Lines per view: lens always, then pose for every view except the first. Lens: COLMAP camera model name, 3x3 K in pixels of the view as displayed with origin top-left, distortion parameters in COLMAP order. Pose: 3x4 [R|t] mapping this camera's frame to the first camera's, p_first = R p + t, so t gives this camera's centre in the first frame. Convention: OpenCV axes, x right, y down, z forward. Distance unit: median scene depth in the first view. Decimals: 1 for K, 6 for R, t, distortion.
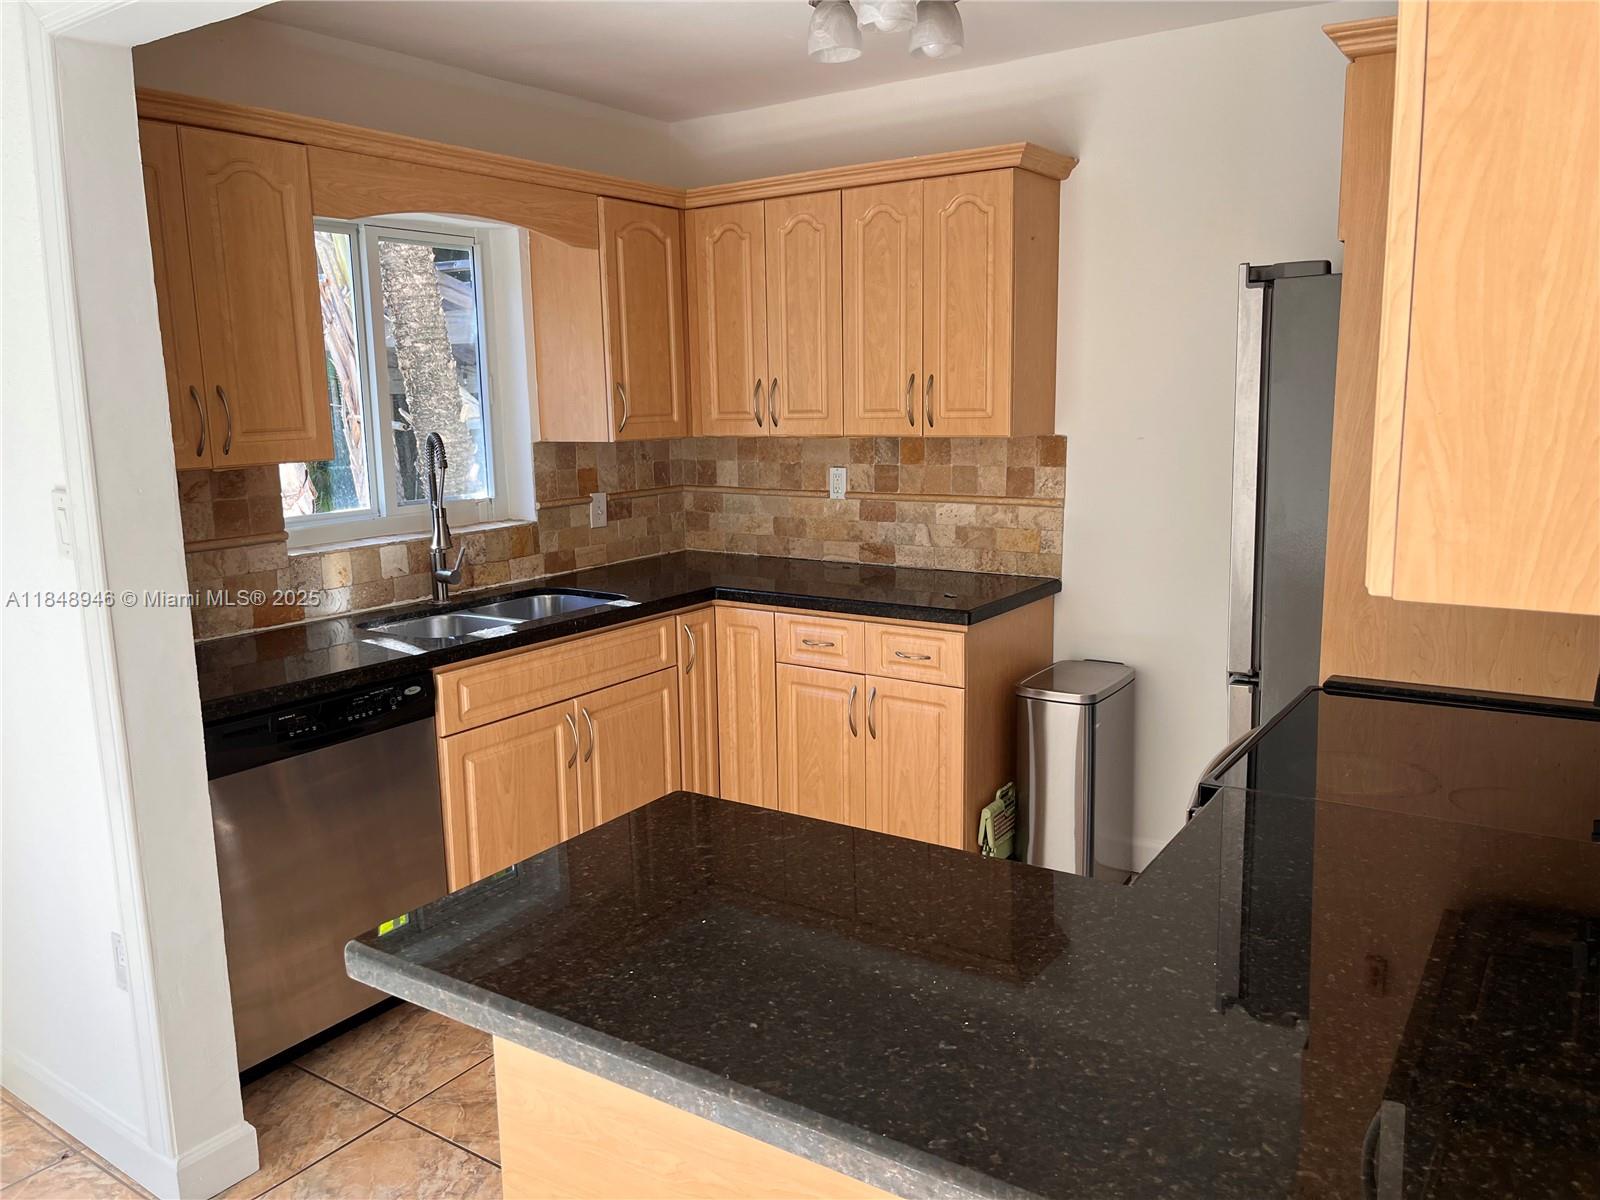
lens RADIAL K [[1194.2, 0, 800.0], [0, 1194.2, 600.0], [0, 0, 1]] dist [0.027676, -0.066833]
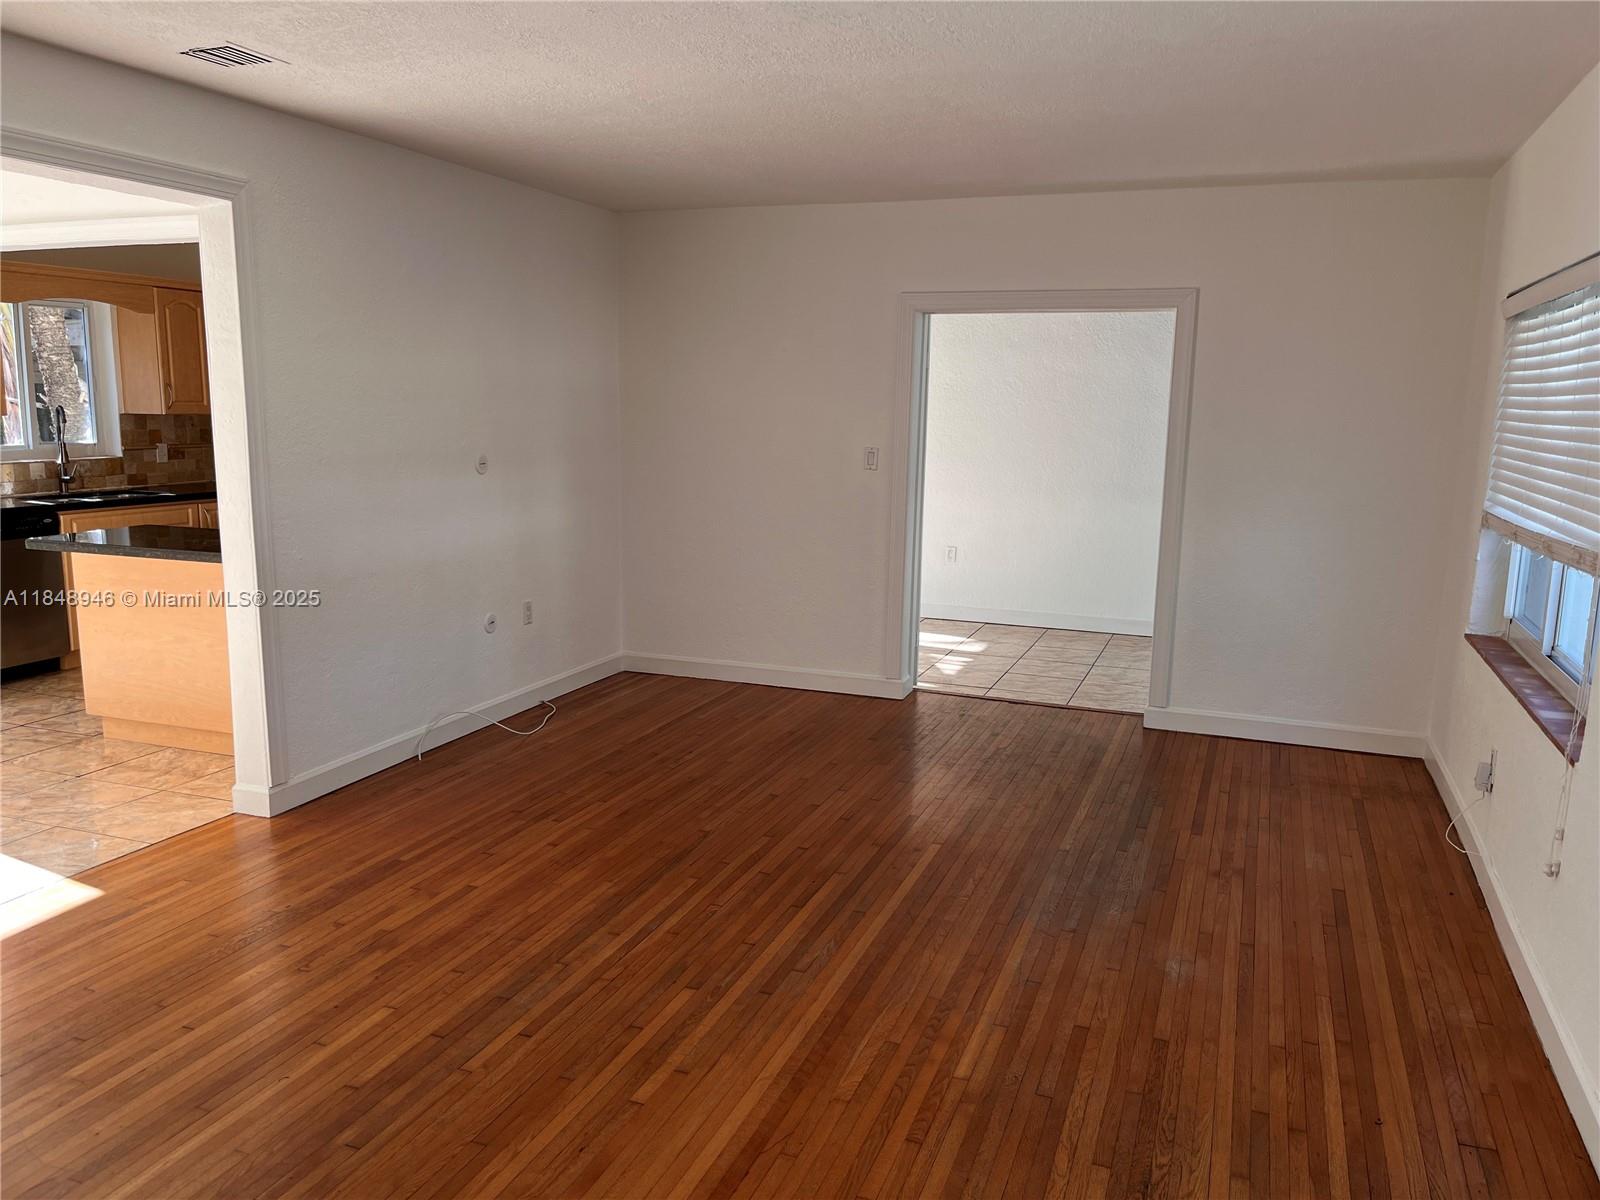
lens RADIAL K [[1194.2, 0, 800.0], [0, 1194.2, 600.0], [0, 0, 1]] dist [0.027676, -0.066833]
pose [[0.969777, -0.007528, 0.243876, 0.344890], [0.008675, 0.999956, -0.003629, 0.172687], [-0.243838, 0.005635, 0.969800, -1.051337]]
